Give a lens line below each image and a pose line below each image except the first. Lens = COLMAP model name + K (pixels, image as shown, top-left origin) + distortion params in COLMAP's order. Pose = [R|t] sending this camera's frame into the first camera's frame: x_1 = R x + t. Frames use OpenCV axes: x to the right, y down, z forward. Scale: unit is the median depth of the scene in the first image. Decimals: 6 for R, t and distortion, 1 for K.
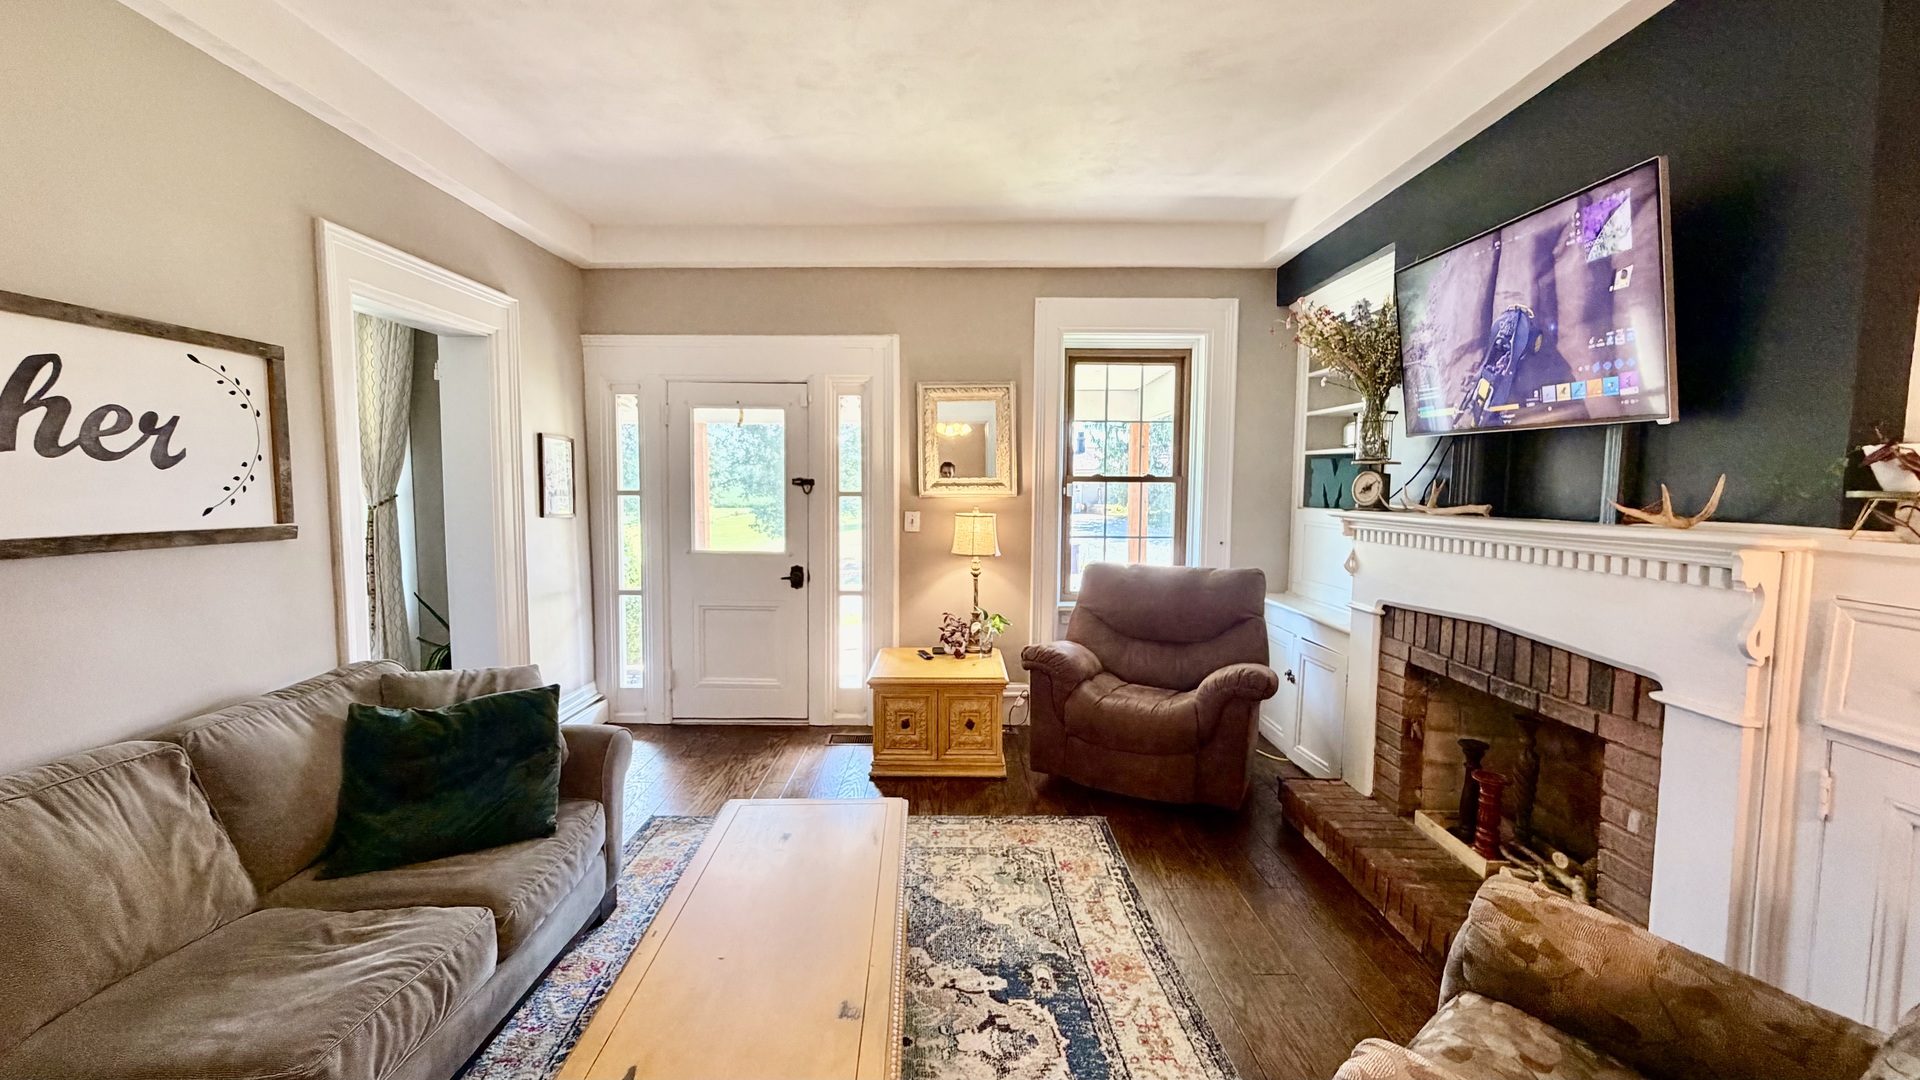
lens RADIAL K [[764.9, 0, 951.1], [0, 764.9, 536.9], [0, 0, 1]] dist [-0.000730, -0.000414]
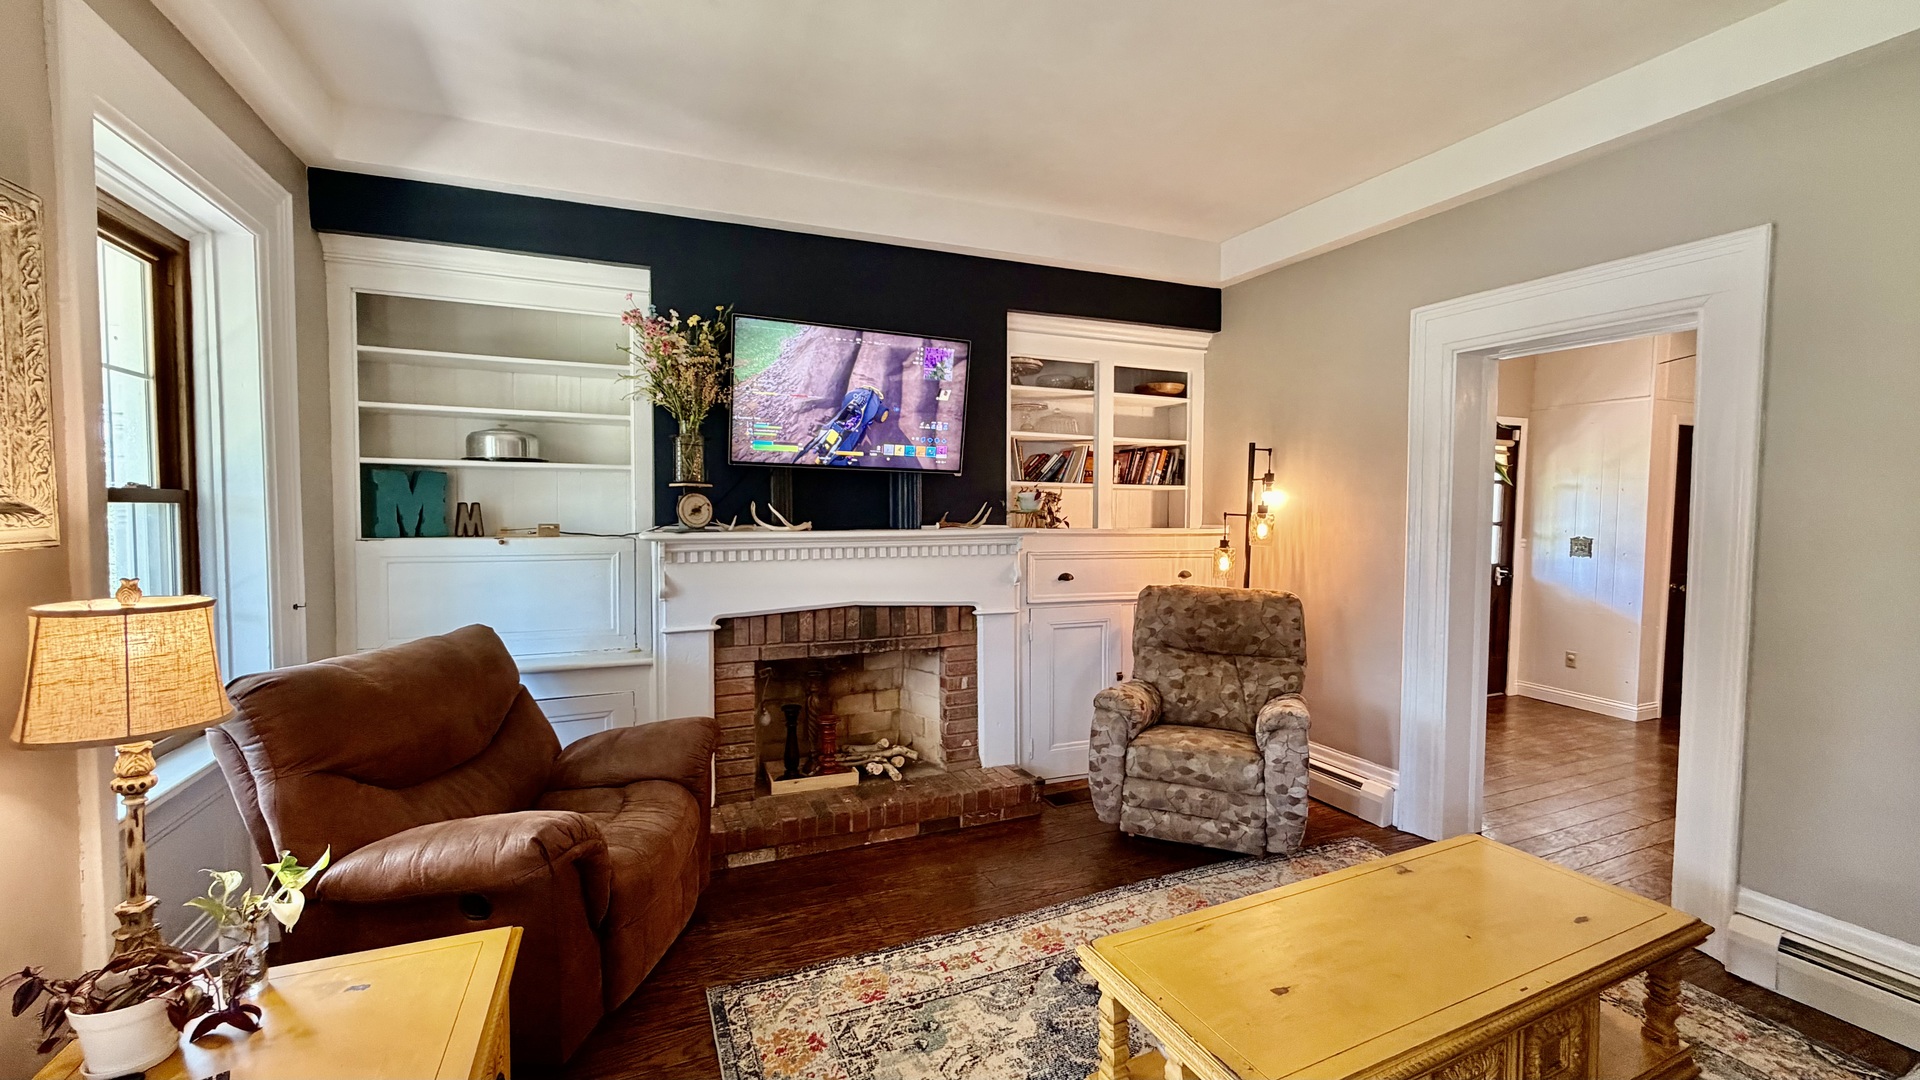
lens RADIAL K [[764.9, 0, 951.1], [0, 764.9, 536.9], [0, 0, 1]] dist [-0.000730, -0.000414]
pose [[-0.380171, -0.043054, 0.923914, -0.685063], [0.059358, 0.995721, 0.070825, -0.104336], [-0.923010, 0.081767, -0.375988, 1.389571]]
